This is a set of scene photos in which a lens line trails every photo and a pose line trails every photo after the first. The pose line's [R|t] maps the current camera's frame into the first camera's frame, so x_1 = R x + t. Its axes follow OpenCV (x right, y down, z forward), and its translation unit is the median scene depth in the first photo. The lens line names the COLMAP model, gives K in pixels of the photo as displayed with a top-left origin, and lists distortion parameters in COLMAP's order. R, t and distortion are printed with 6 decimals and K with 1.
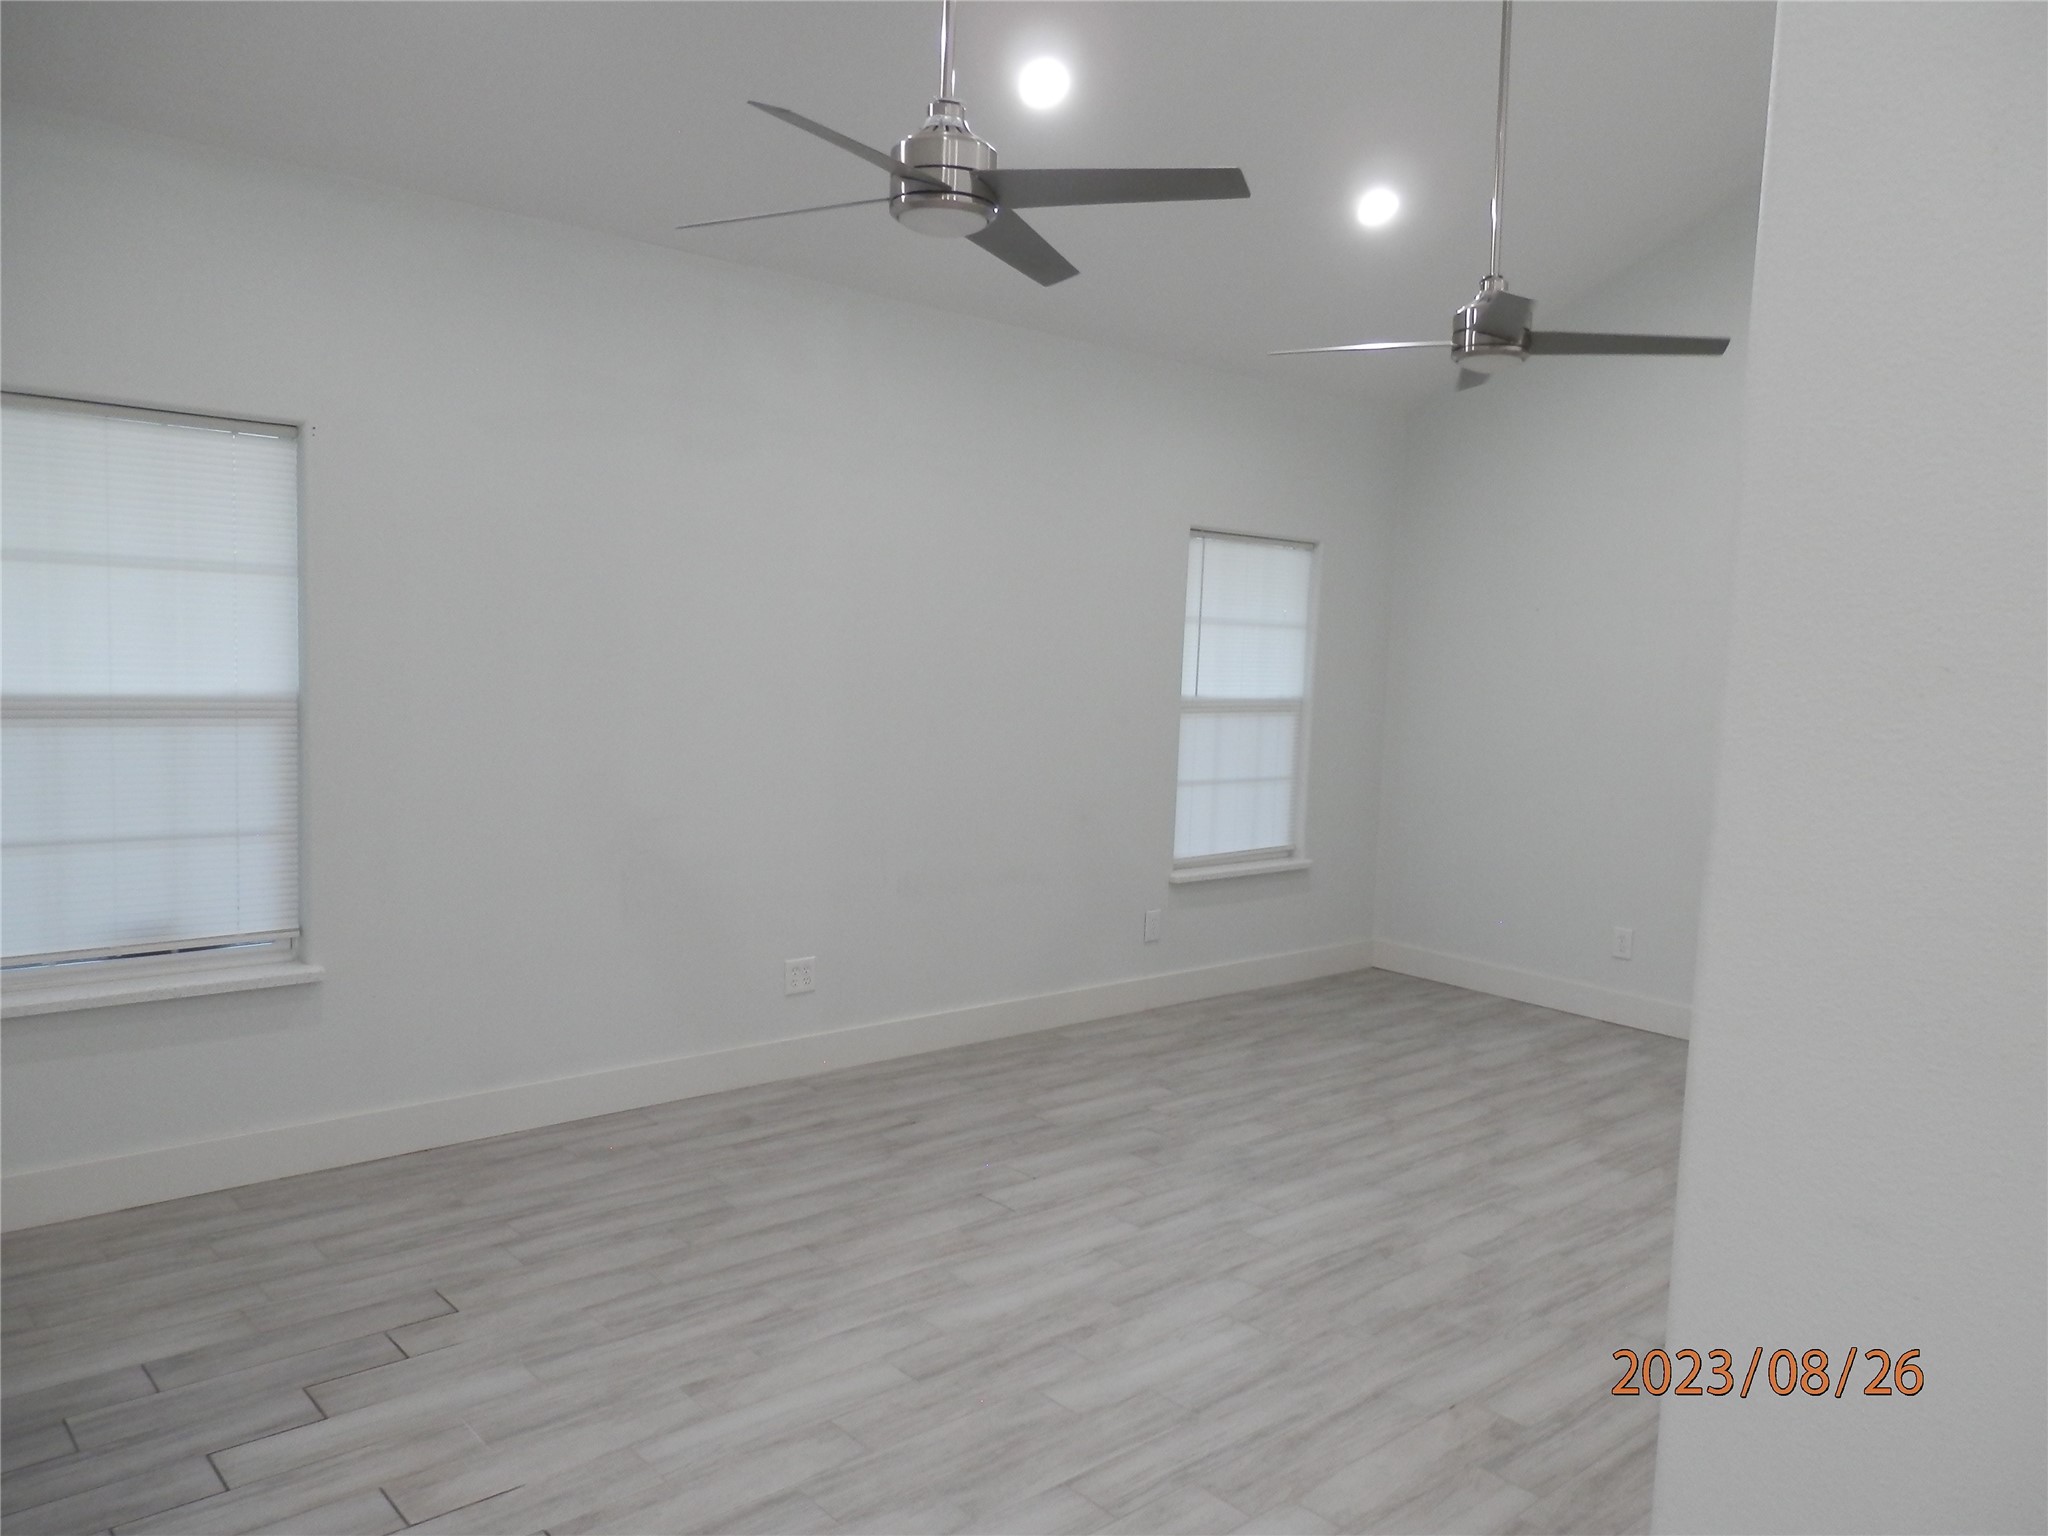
lens RADIAL K [[1517.2, 0, 1034.8], [0, 1517.2, 793.4], [0, 0, 1]] dist [0.002753, 0.004606]
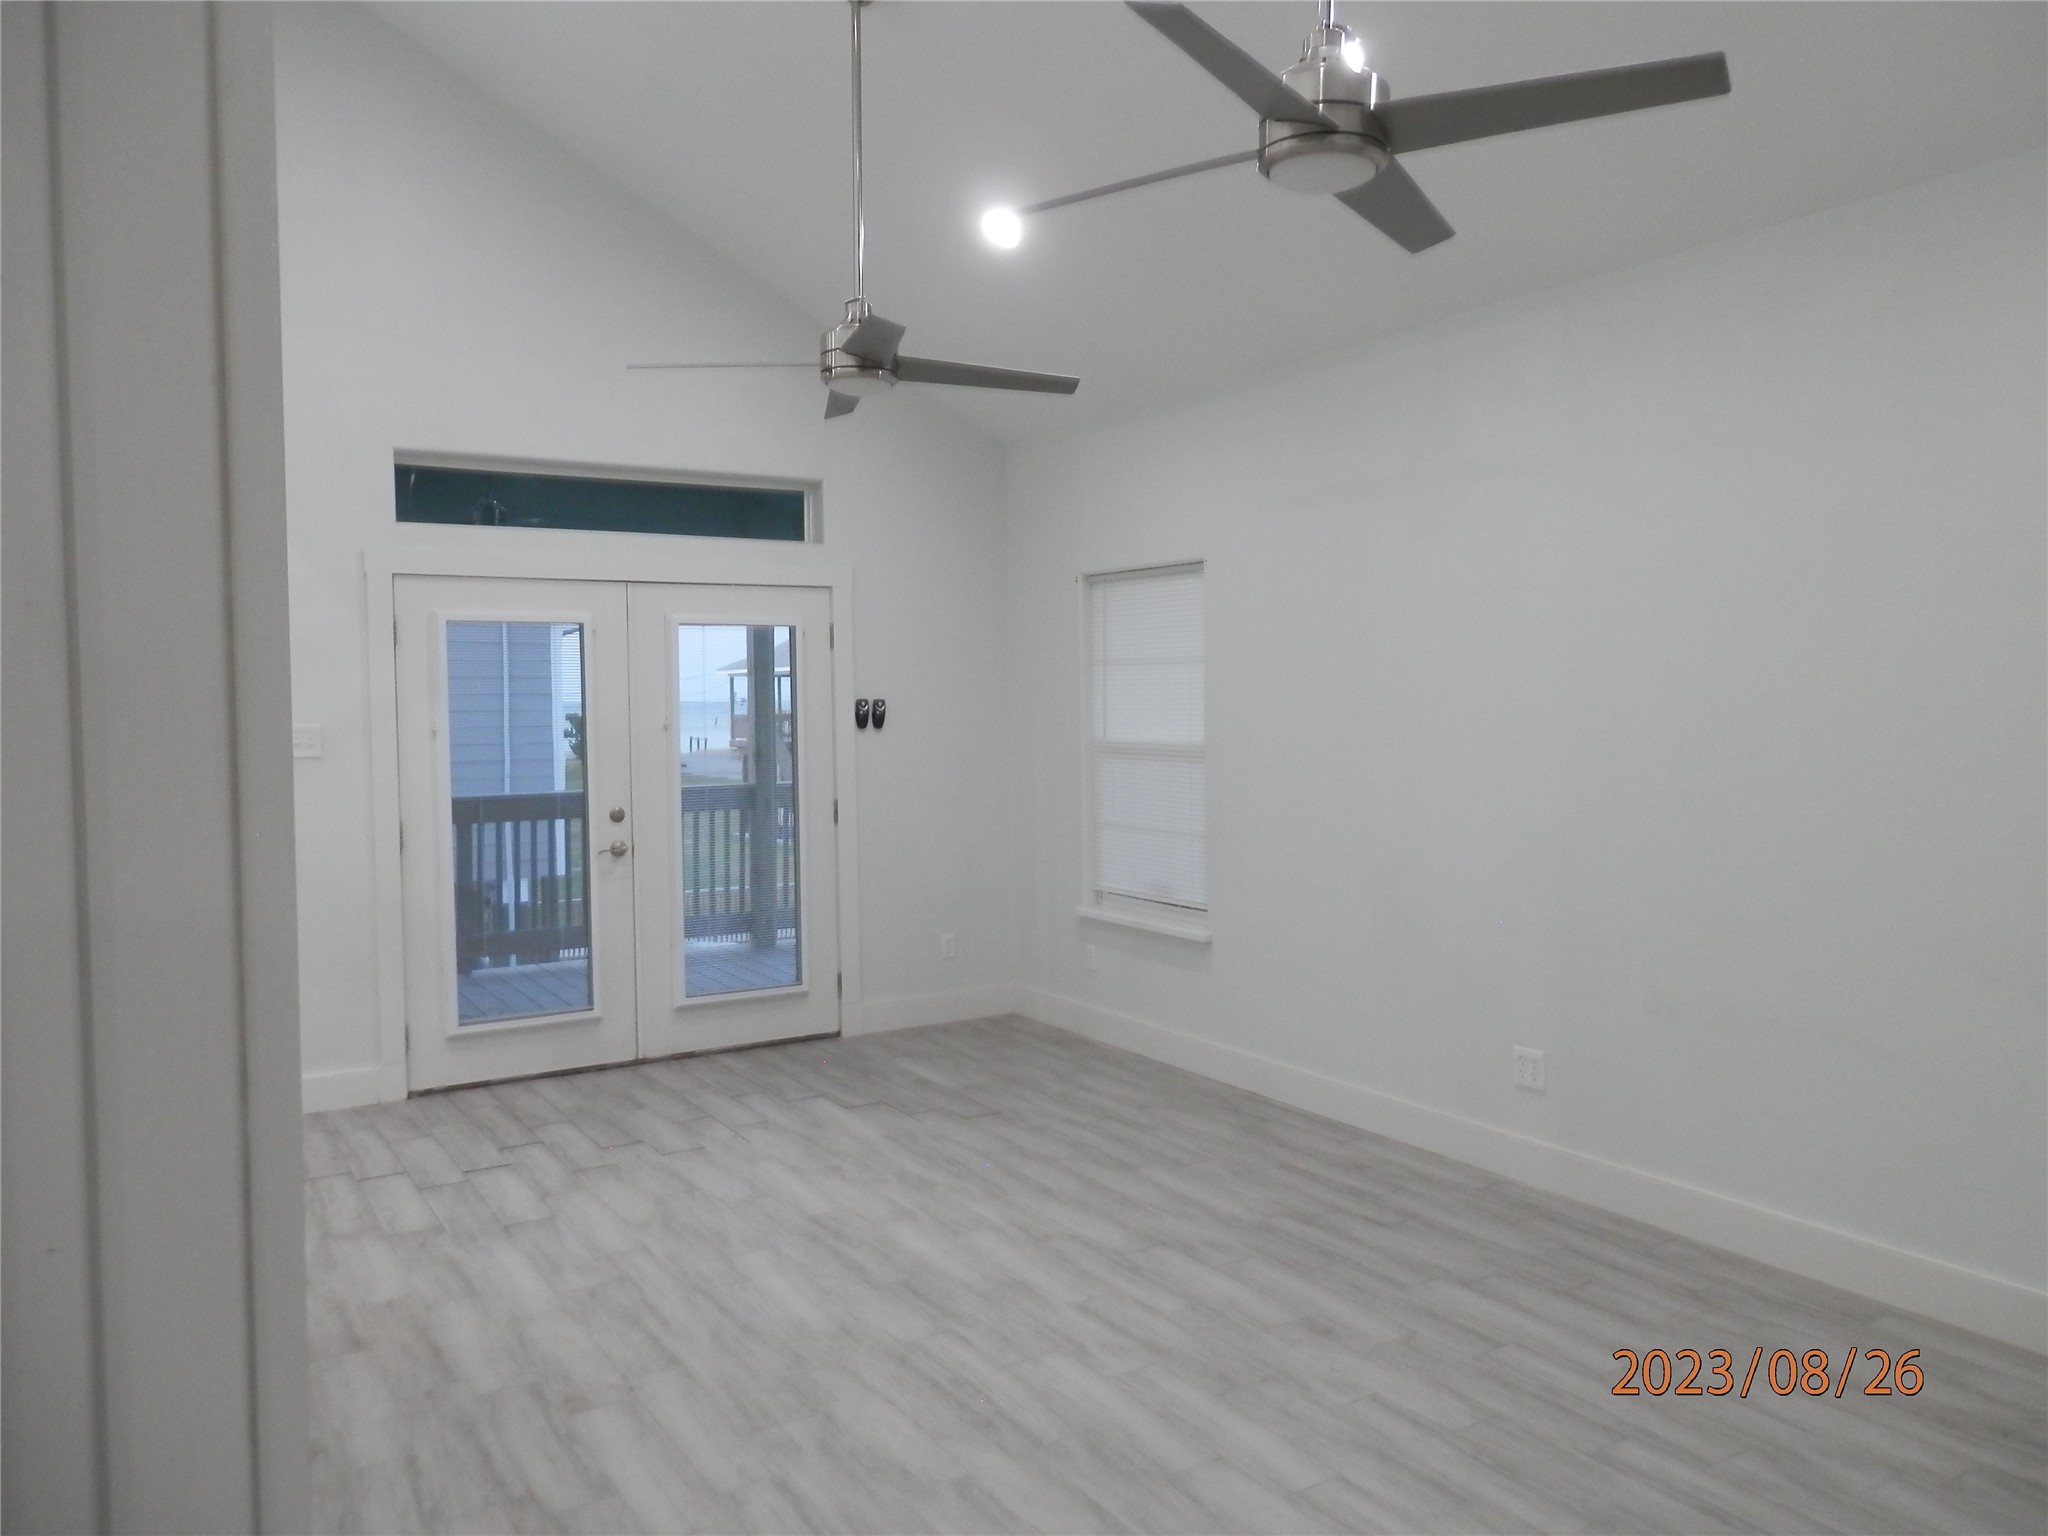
lens RADIAL K [[1513.4, 0, 1042.1], [0, 1513.4, 754.4], [0, 0, 1]] dist [-0.006743, 0.002509]
pose [[-0.172172, -0.001186, -0.985066, 0.975943], [-0.100268, 0.994827, 0.016328, -0.061098], [0.979951, 0.101581, -0.171401, 1.097876]]
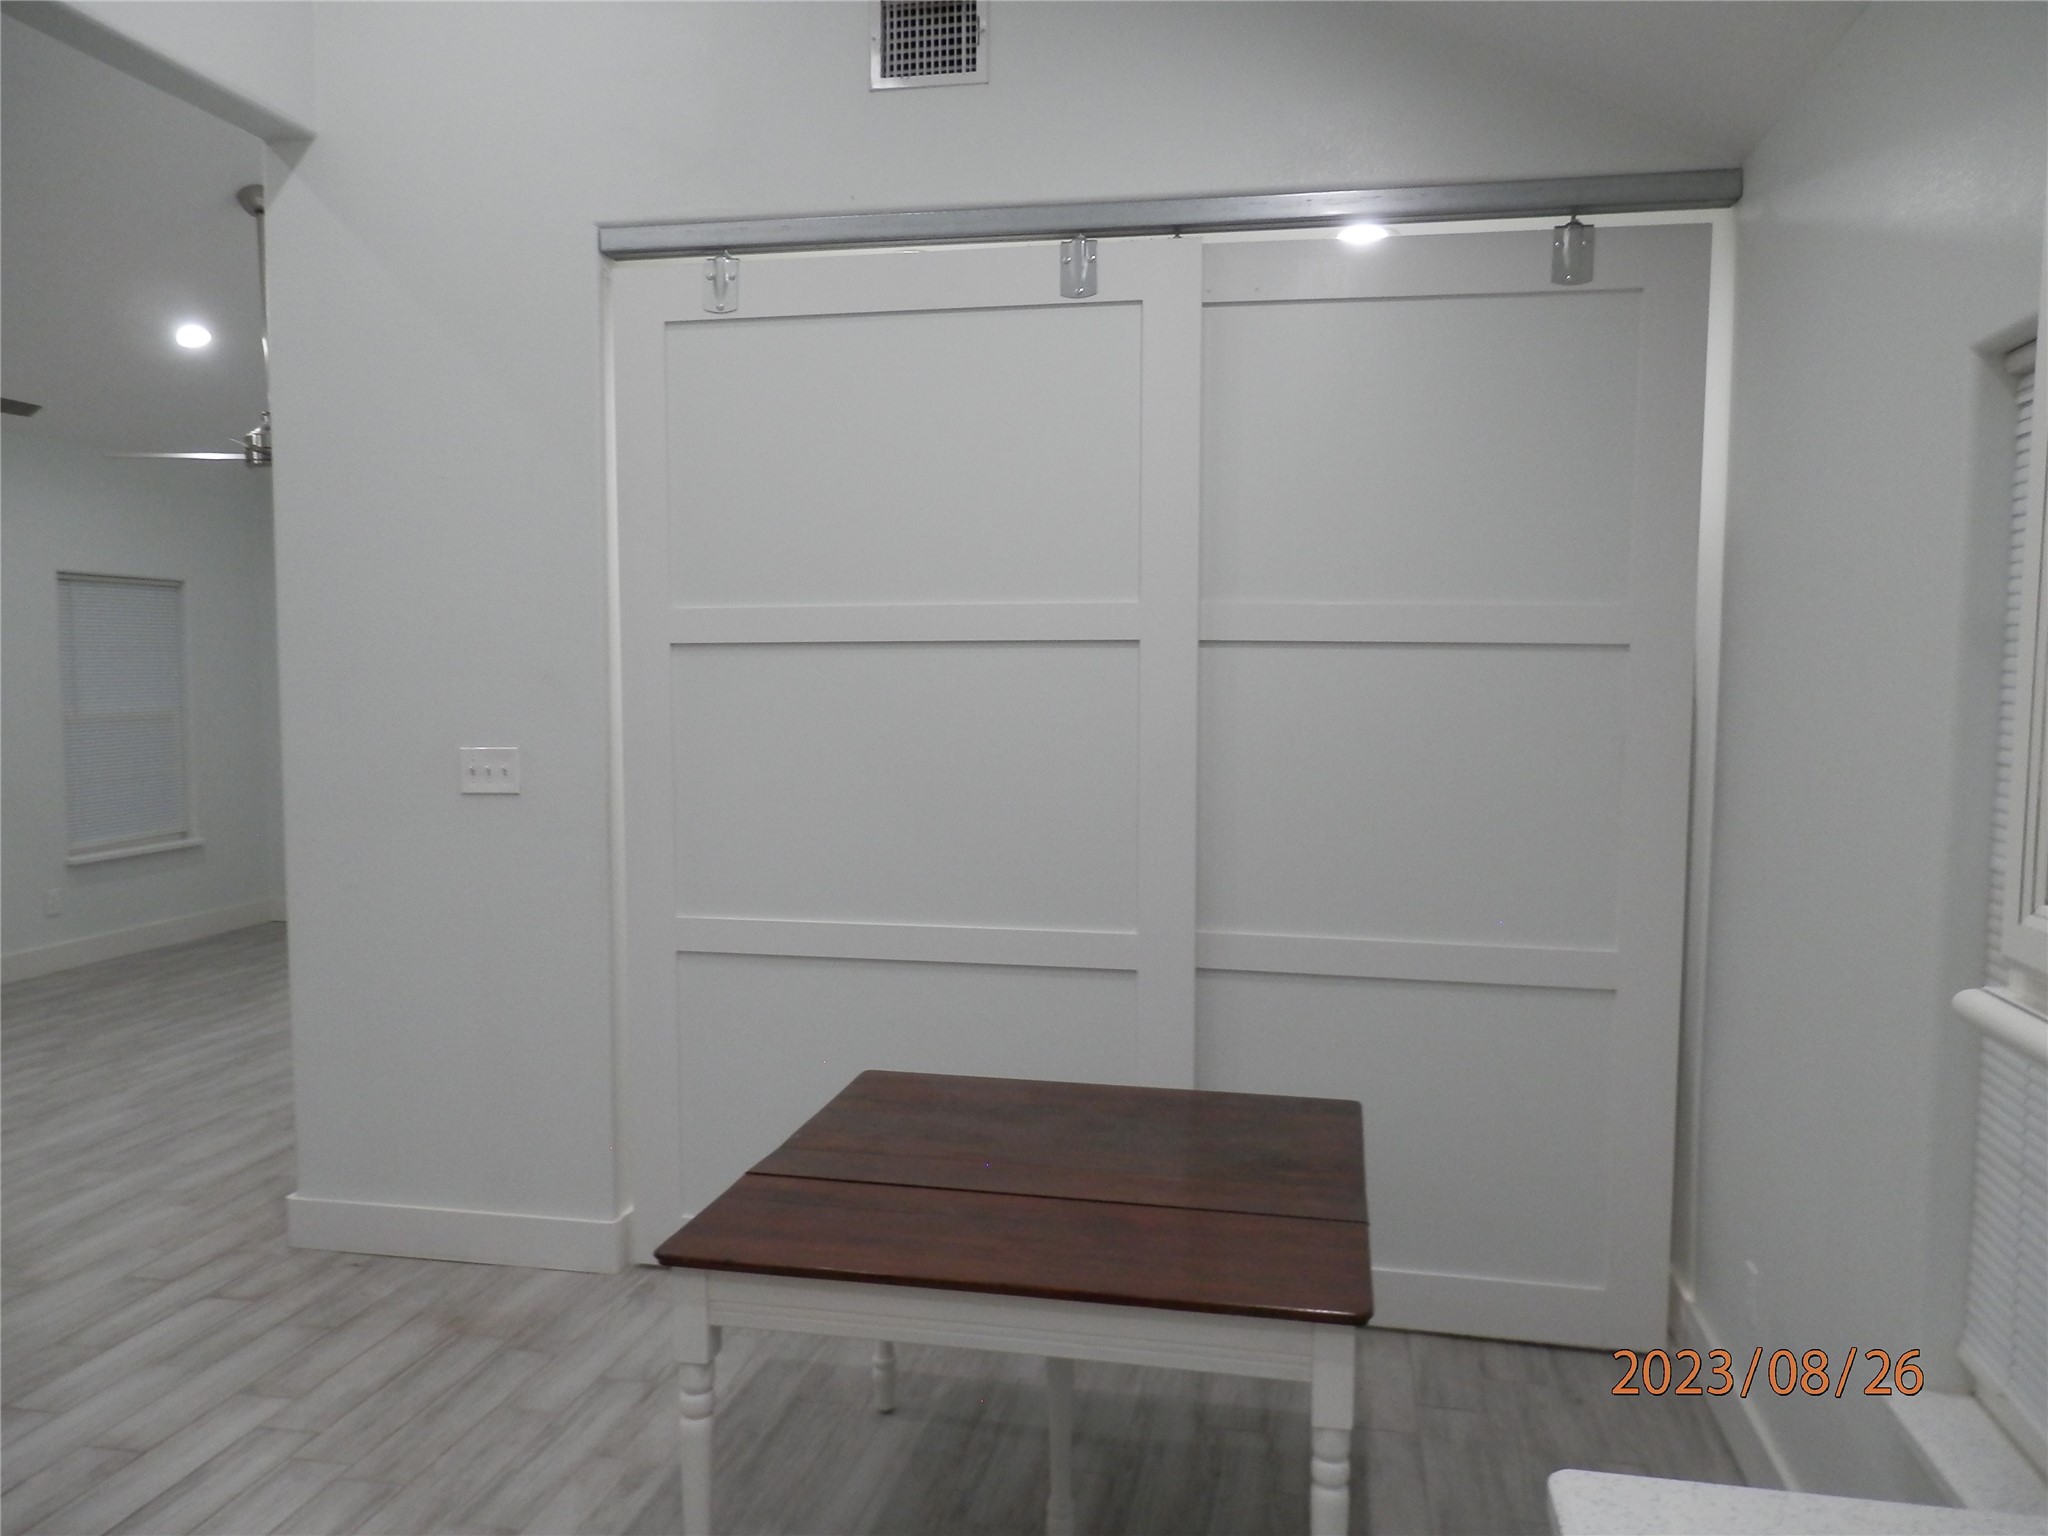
lens RADIAL K [[1517.2, 0, 1034.8], [0, 1517.2, 793.4], [0, 0, 1]] dist [0.002753, 0.004606]
pose [[0.800212, -0.087305, 0.593328, -0.012685], [0.090267, 0.995610, 0.024757, 0.065431], [-0.592885, 0.033748, 0.804580, -0.682500]]
